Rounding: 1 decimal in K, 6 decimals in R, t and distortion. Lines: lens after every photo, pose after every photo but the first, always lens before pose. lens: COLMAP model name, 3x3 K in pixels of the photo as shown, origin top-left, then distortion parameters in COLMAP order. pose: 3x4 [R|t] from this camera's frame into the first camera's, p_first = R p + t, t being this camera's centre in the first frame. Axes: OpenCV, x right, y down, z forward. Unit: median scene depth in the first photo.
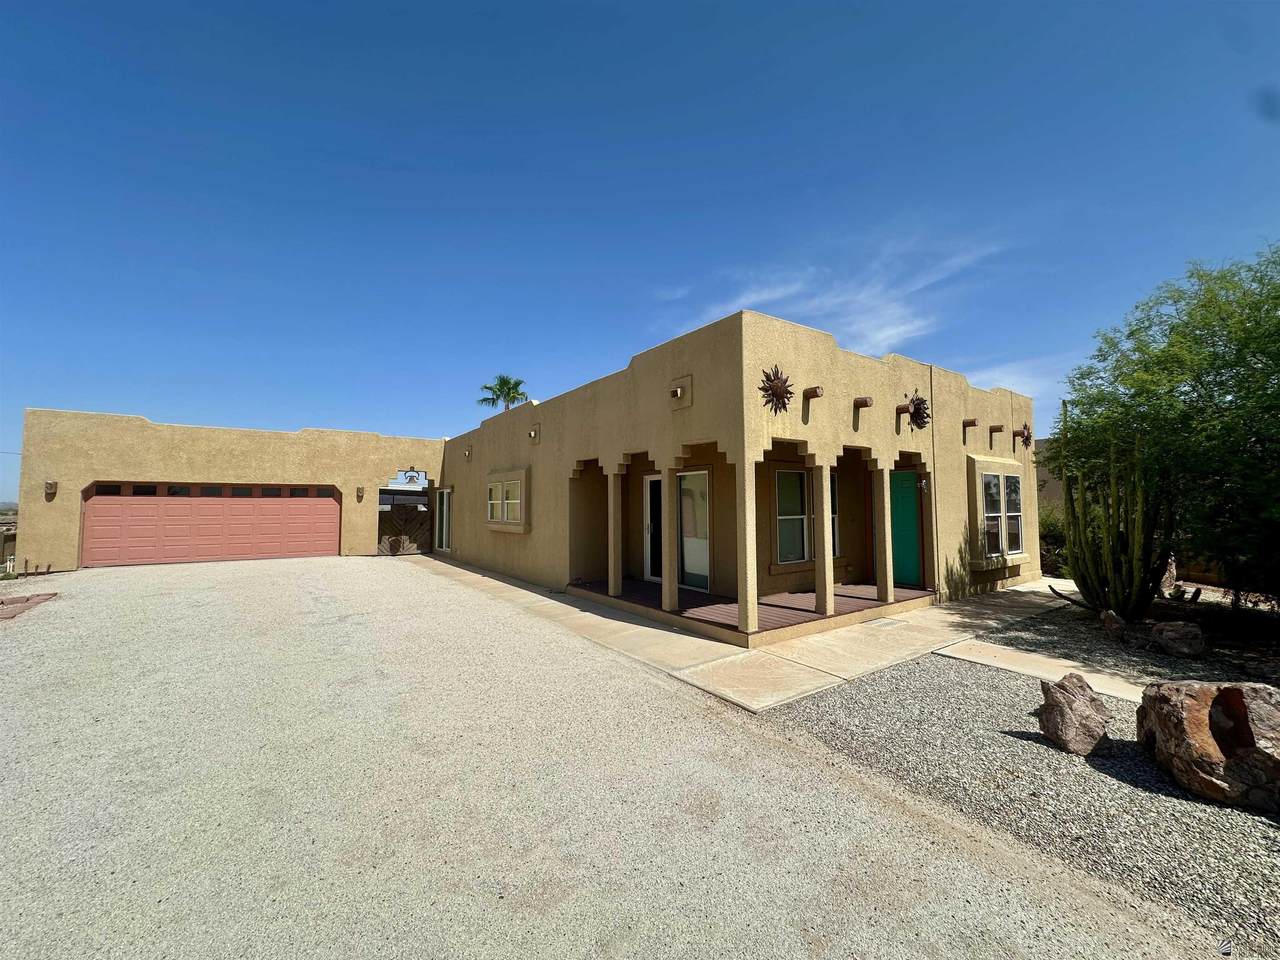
lens RADIAL K [[505.4, 0, 640.0], [0, 505.4, 480.0], [0, 0, 1]] dist [0.006094, 0.000037]
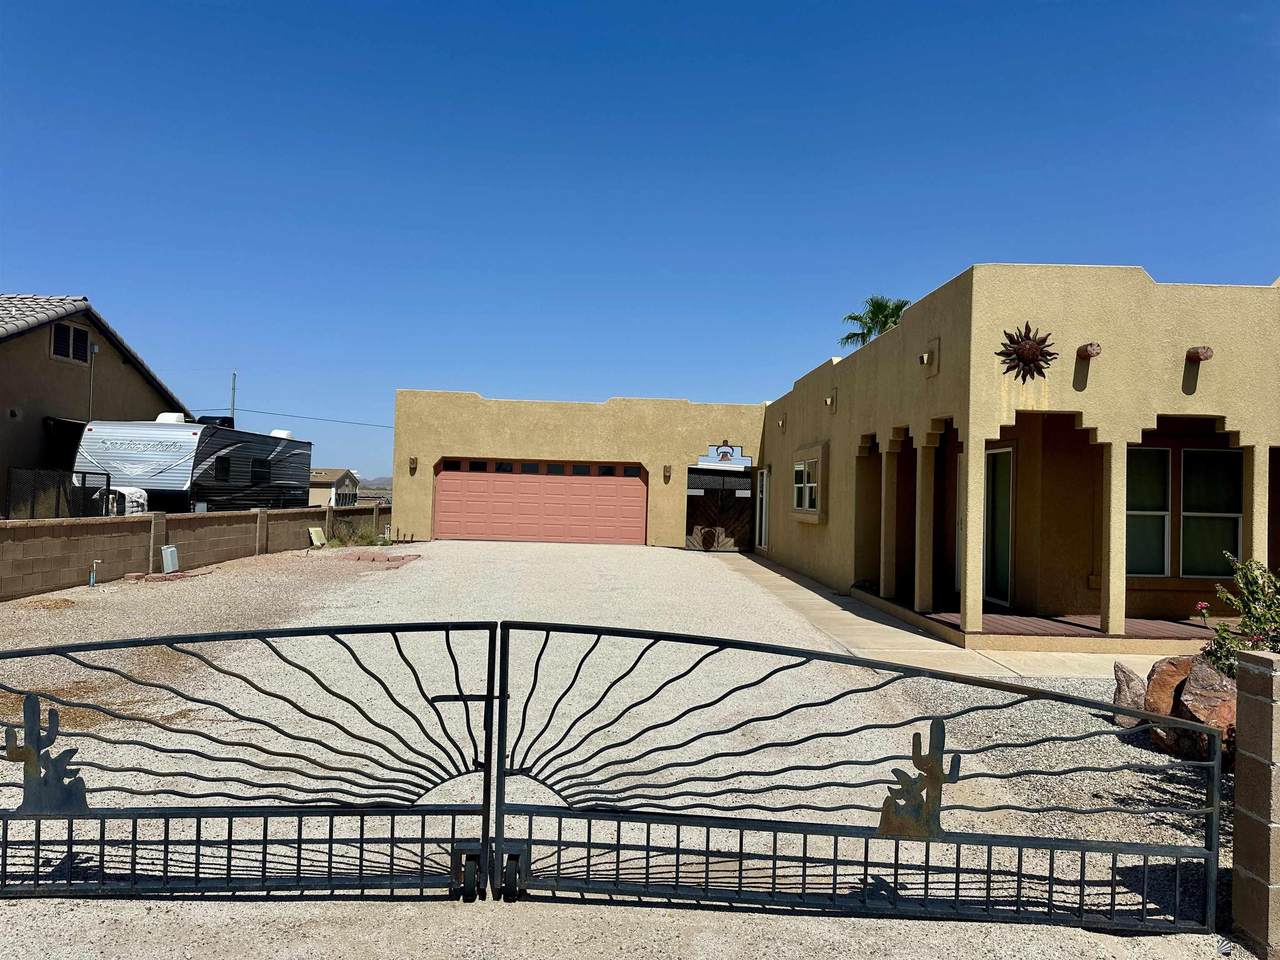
lens RADIAL K [[885.3, 0, 680.6], [0, 885.3, 470.9], [0, 0, 1]] dist [0.181130, 0.001754]
pose [[0.851739, 0.012981, -0.523806, 0.309997], [-0.004100, 0.999828, 0.018112, -0.004422], [0.523951, -0.013279, 0.851645, -0.312305]]
